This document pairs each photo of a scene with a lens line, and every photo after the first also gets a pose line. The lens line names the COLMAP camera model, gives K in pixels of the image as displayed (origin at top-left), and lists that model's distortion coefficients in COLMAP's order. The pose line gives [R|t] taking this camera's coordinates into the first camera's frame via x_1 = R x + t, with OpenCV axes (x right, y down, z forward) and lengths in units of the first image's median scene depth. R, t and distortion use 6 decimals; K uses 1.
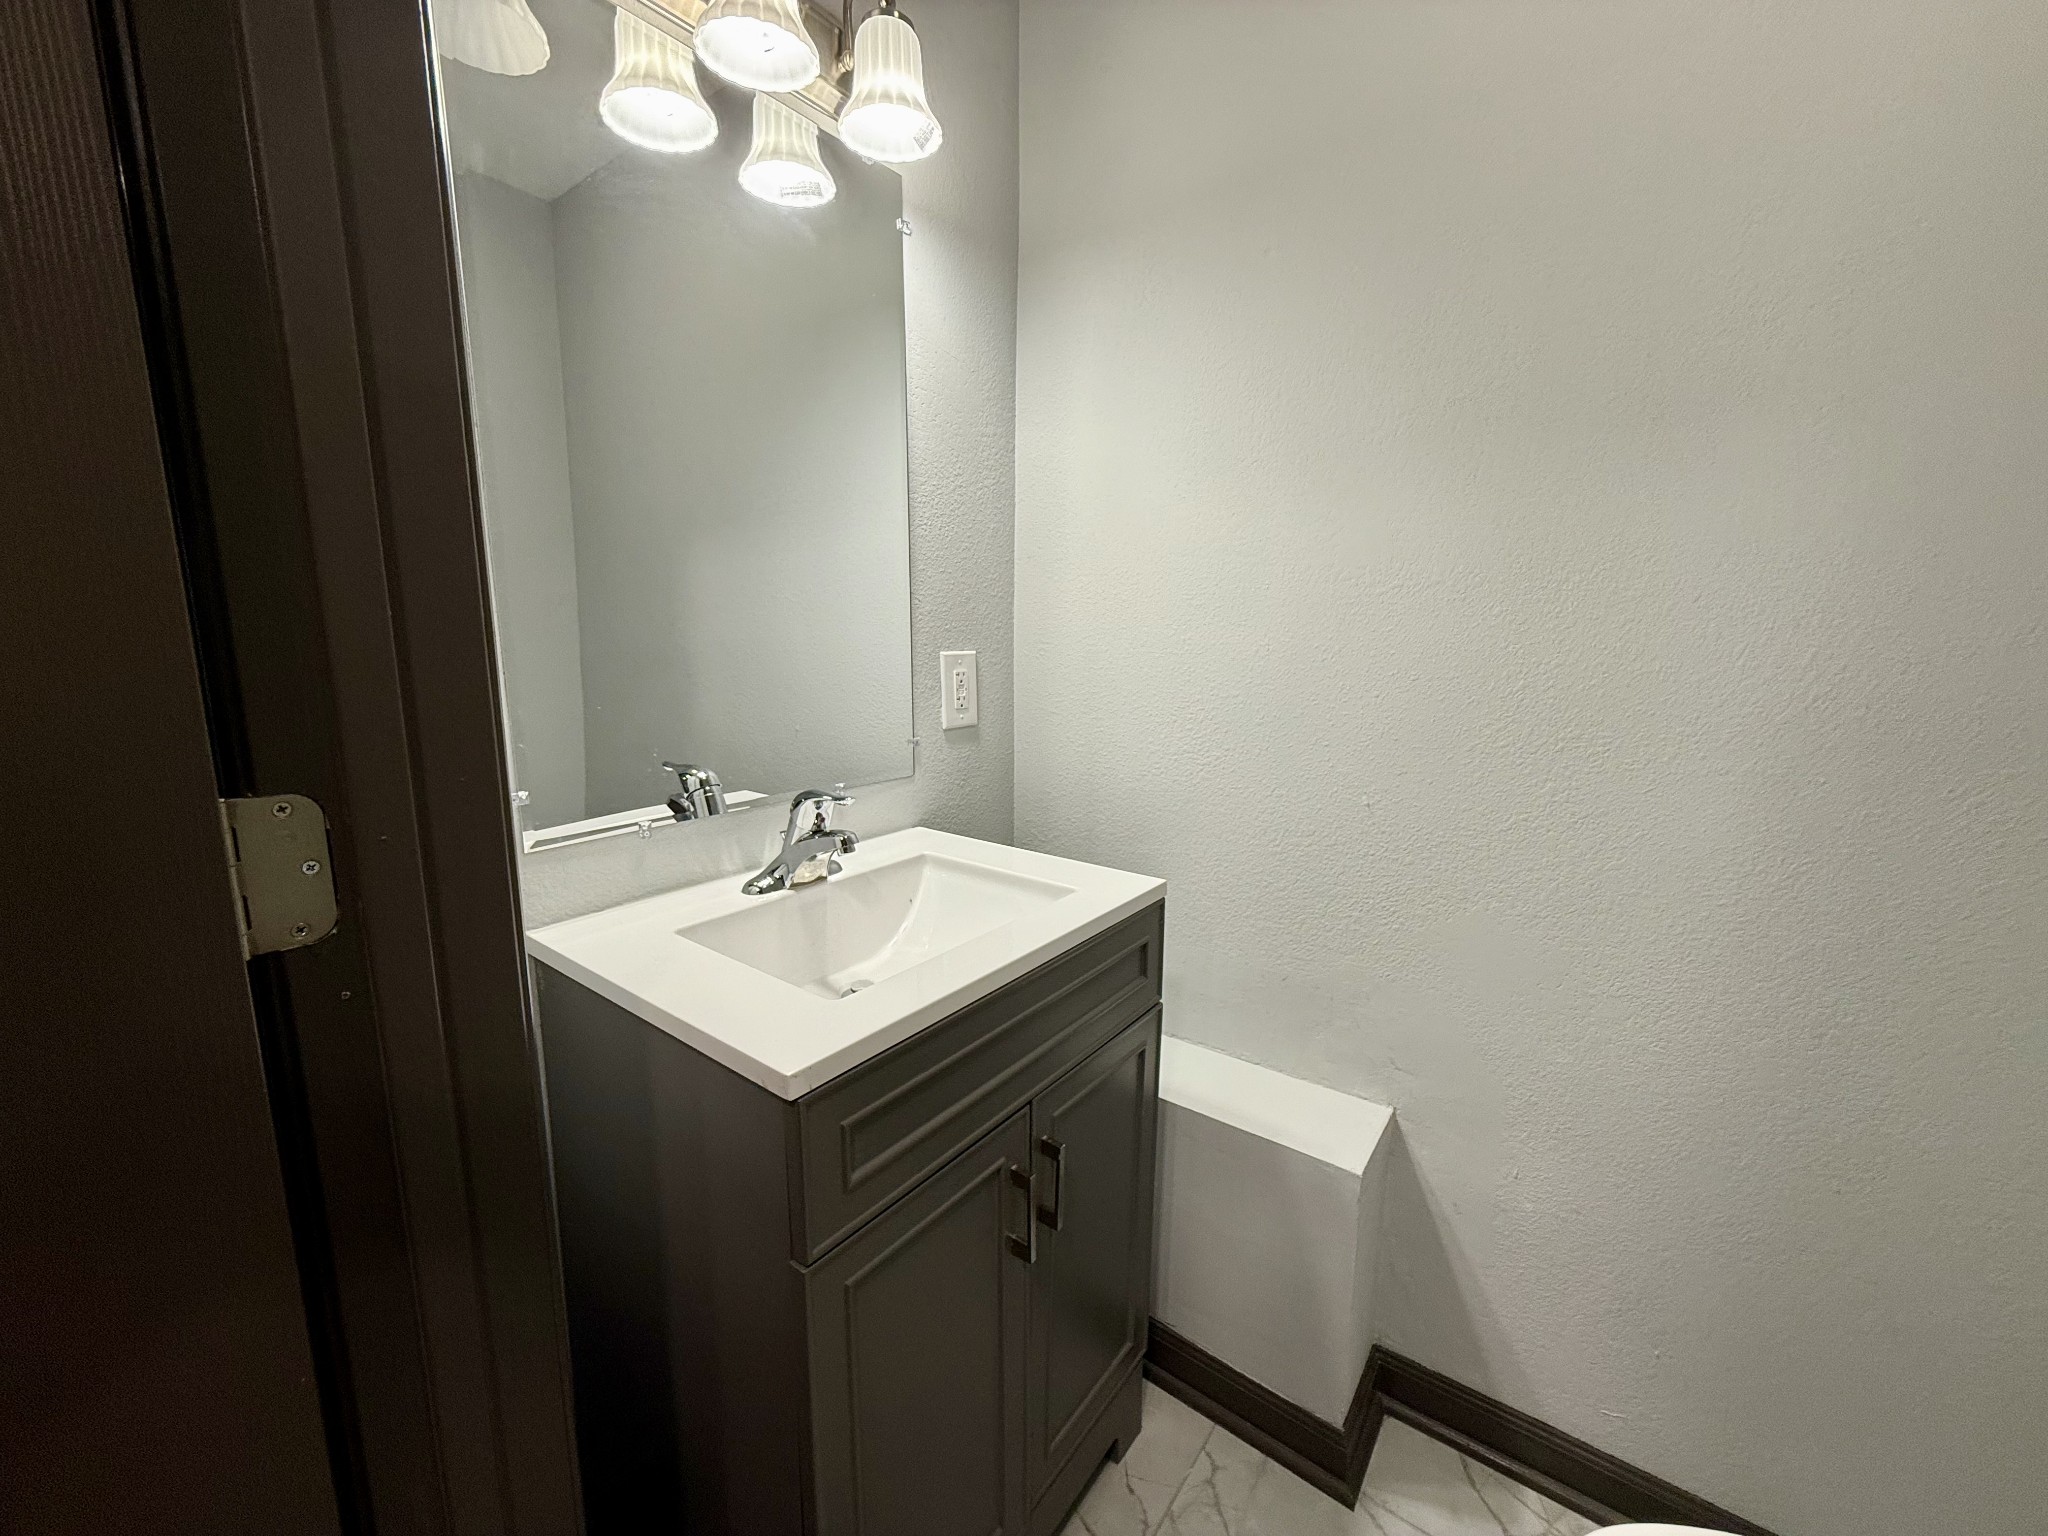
lens RADIAL K [[818.6, 0, 1033.3], [0, 818.6, 769.4], [0, 0, 1]] dist [-0.000197, -0.000309]
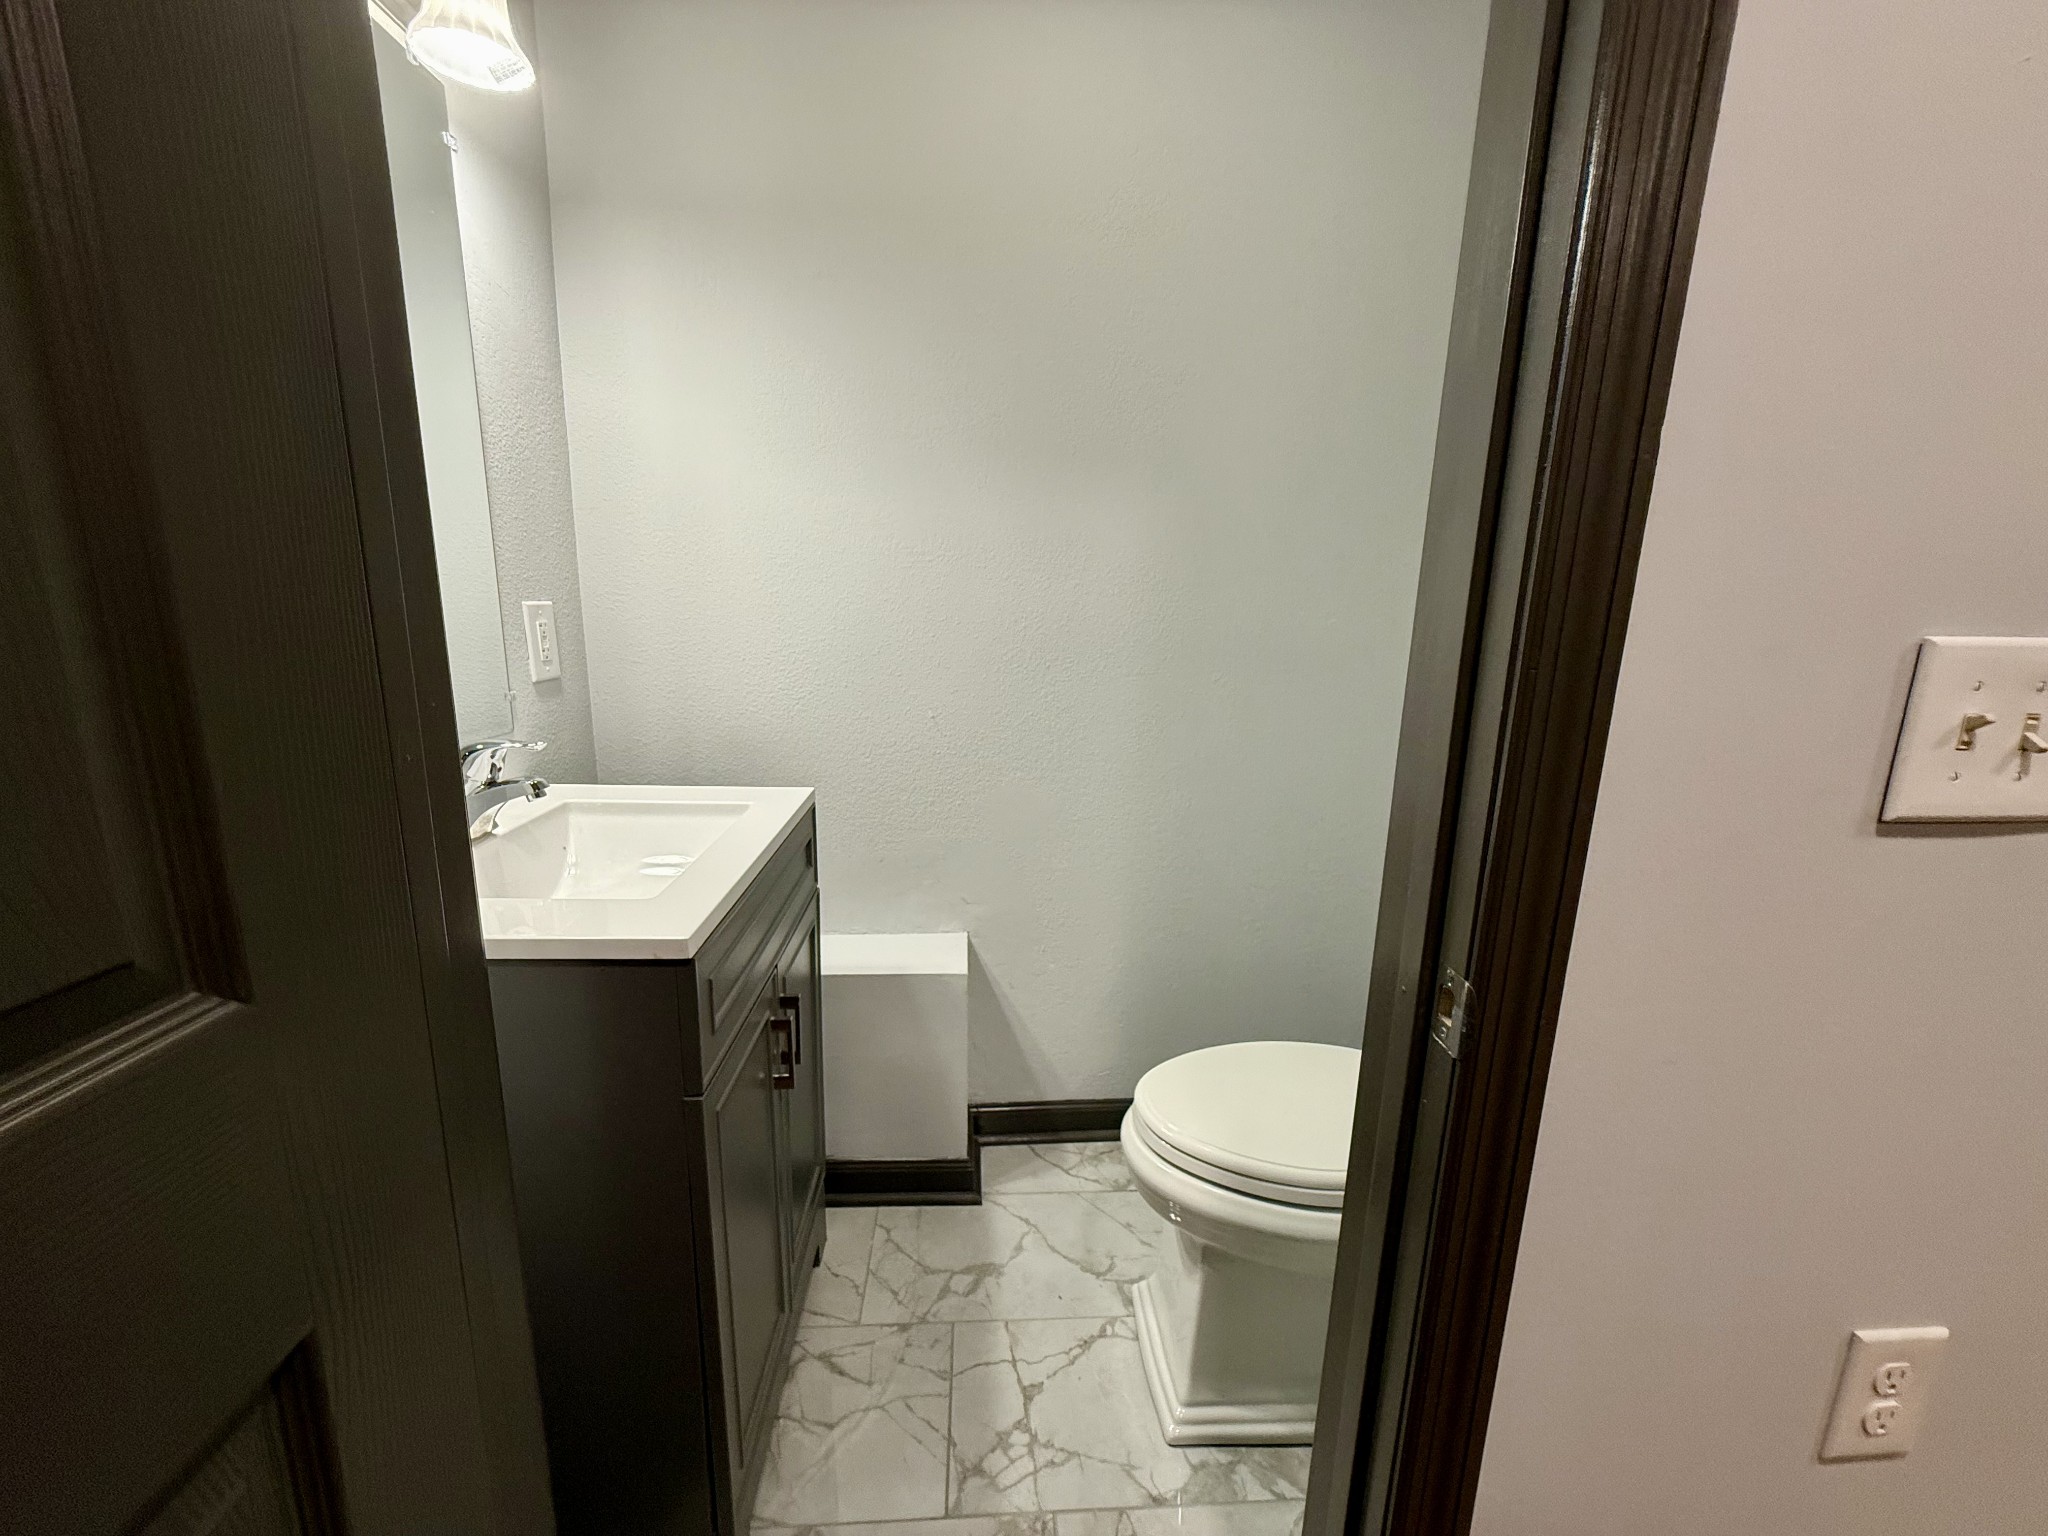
lens RADIAL K [[818.6, 0, 1033.3], [0, 818.6, 769.4], [0, 0, 1]] dist [-0.000197, -0.000309]
pose [[0.758002, -0.122373, 0.640670, -0.343596], [0.092894, 0.992484, 0.079665, 0.036350], [-0.645603, -0.000872, 0.763673, -0.146644]]
